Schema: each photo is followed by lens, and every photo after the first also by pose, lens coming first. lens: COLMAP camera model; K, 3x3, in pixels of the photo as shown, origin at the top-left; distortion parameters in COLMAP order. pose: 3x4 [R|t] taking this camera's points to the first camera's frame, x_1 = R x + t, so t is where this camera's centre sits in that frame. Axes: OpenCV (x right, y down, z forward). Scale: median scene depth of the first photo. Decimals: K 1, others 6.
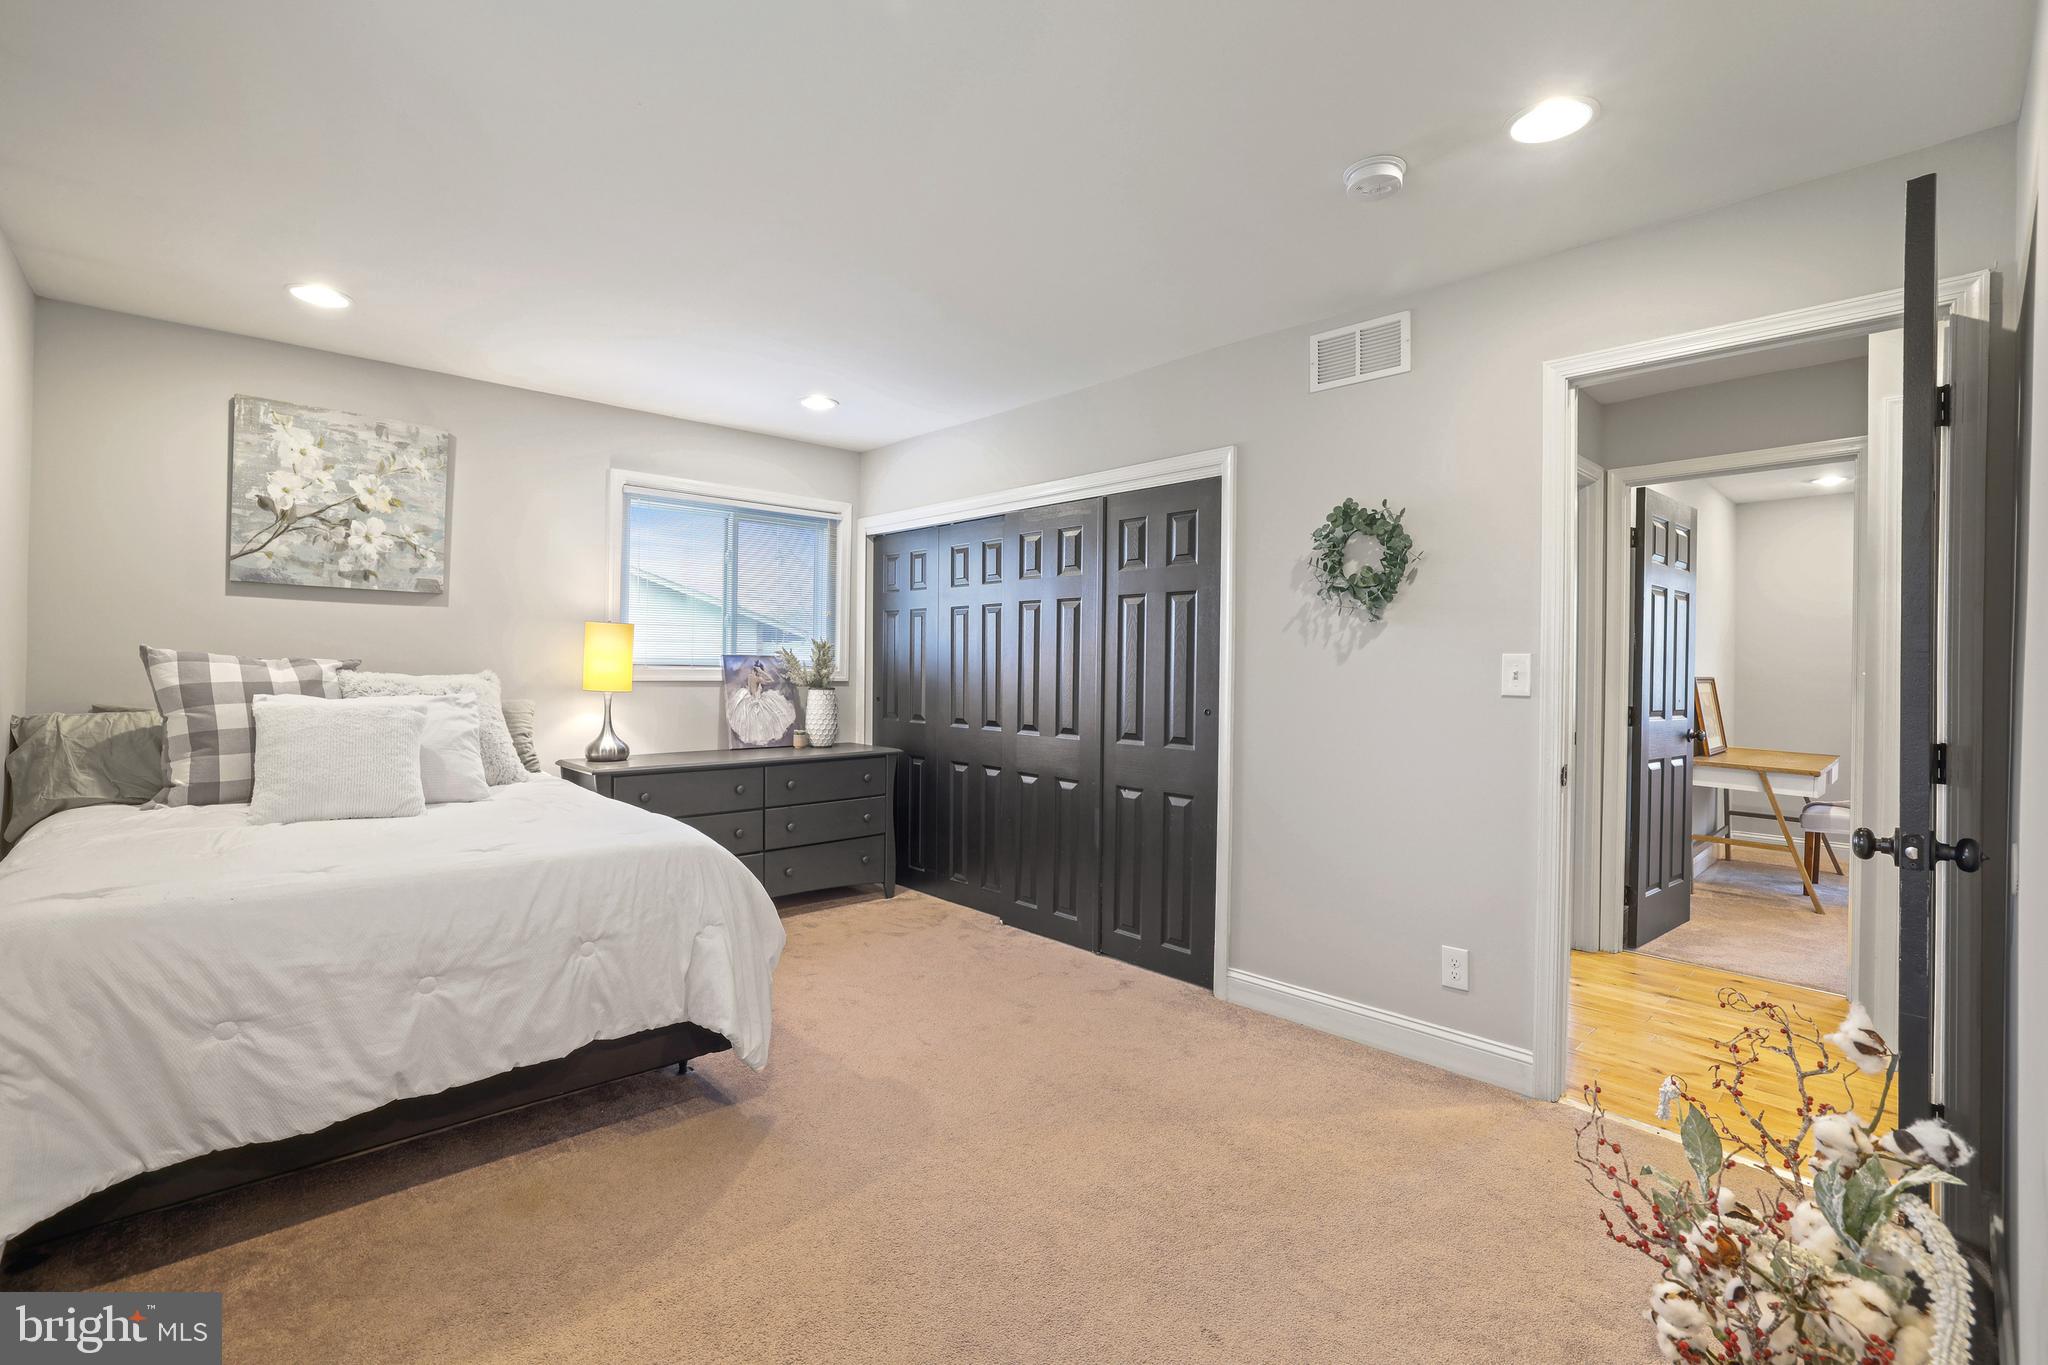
lens RADIAL K [[886.3, 0, 1022.4], [0, 886.3, 667.9], [0, 0, 1]] dist [-0.032262, 0.008095]
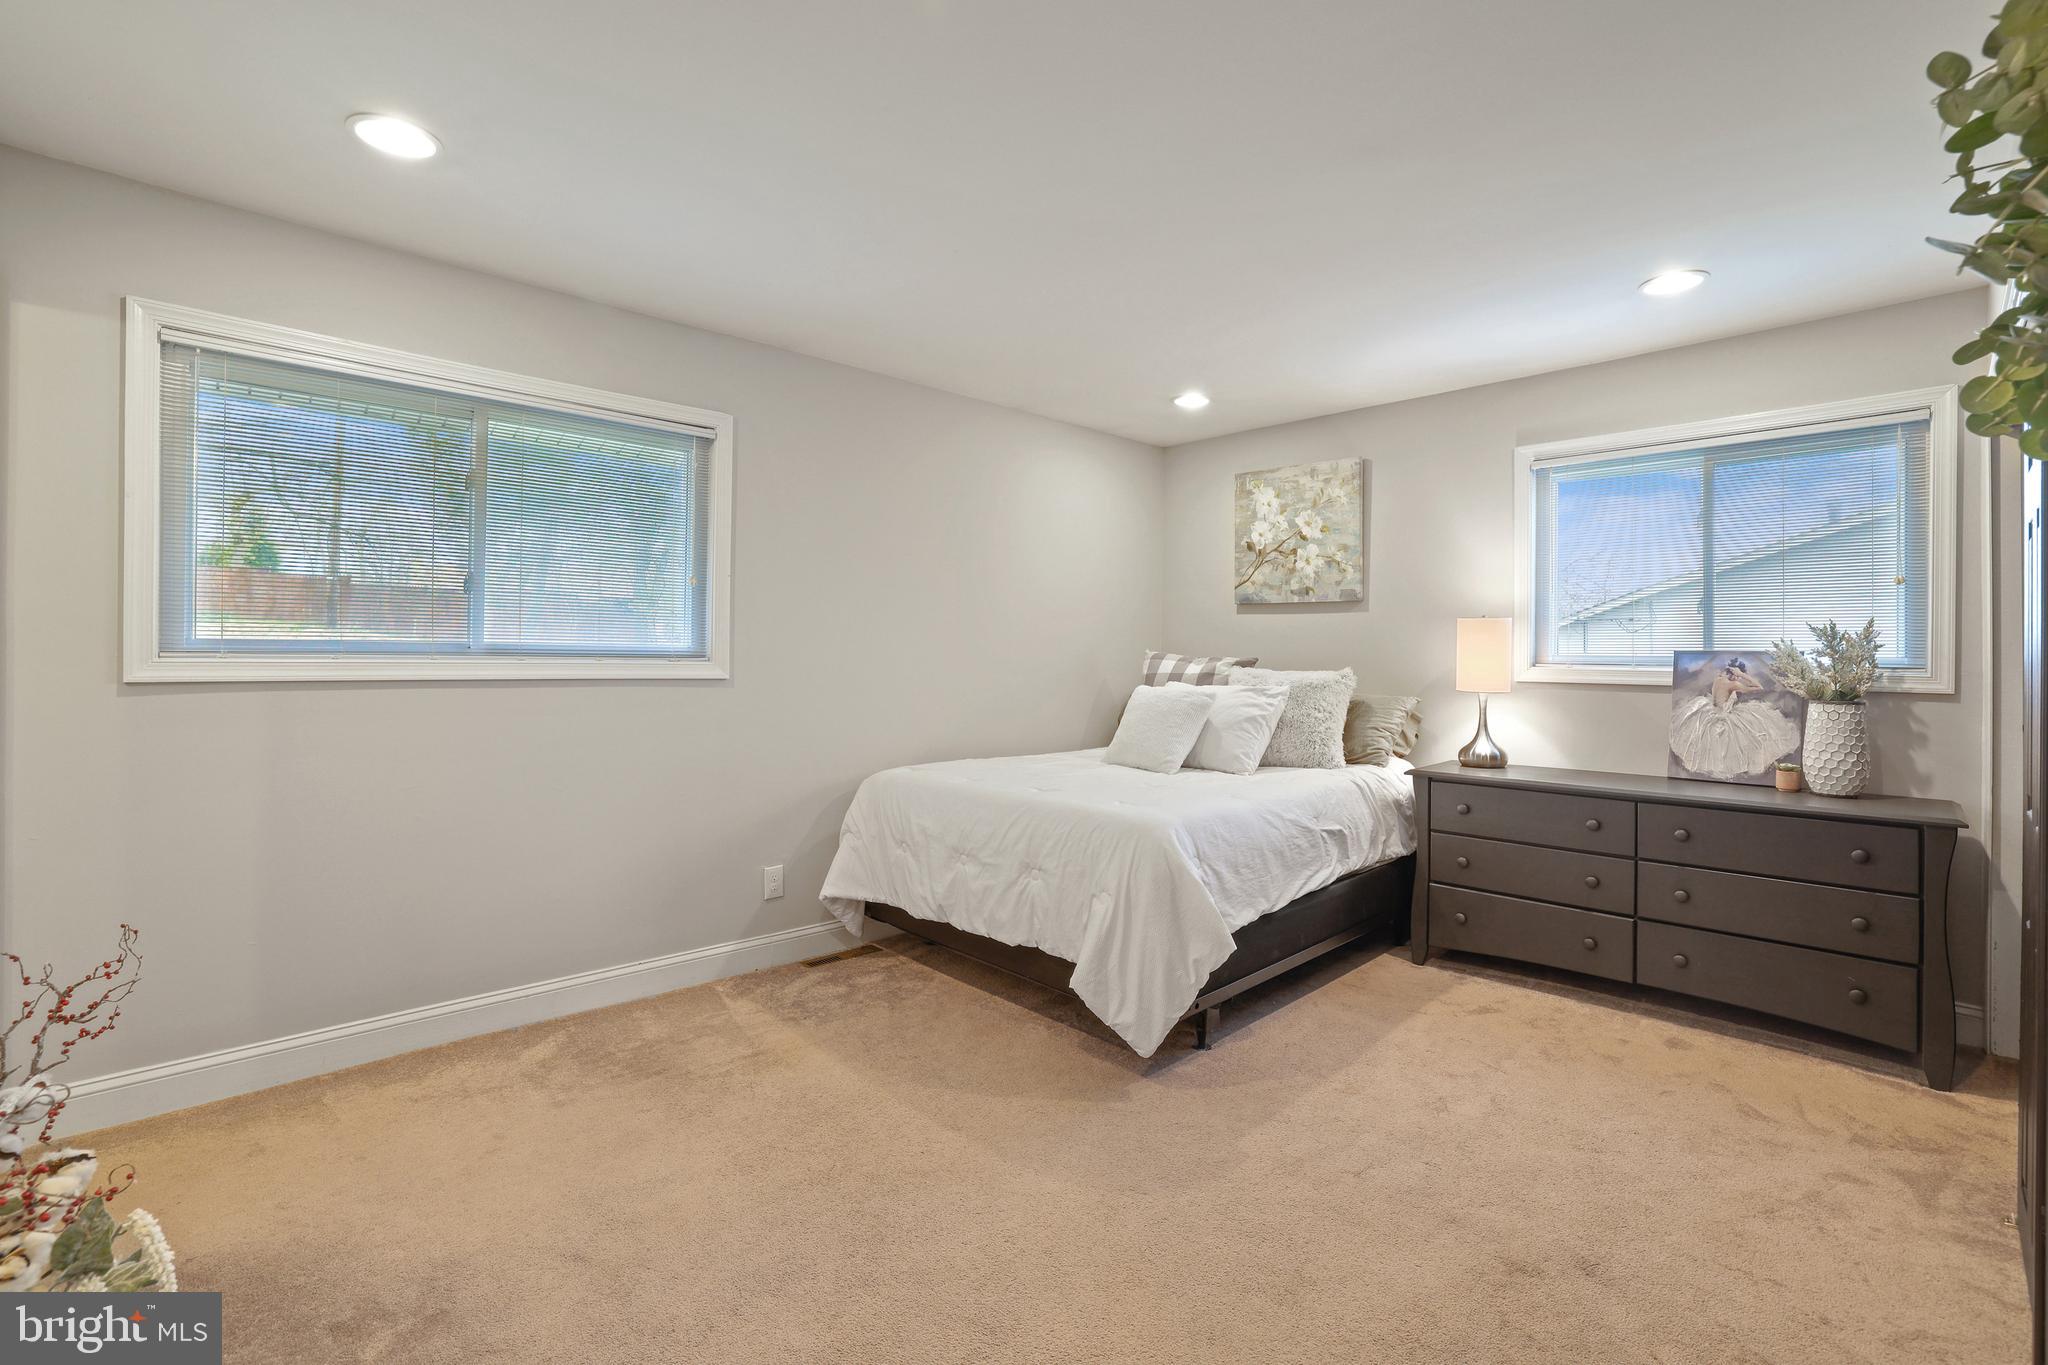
lens RADIAL K [[886.3, 0, 1037.5], [0, 886.3, 649.0], [0, 0, 1]] dist [-0.032262, 0.008095]
pose [[0.037464, -0.014602, -0.999191, 0.504748], [-0.009691, 0.999841, -0.014975, -0.000048], [0.999251, 0.010245, 0.037317, 0.571250]]
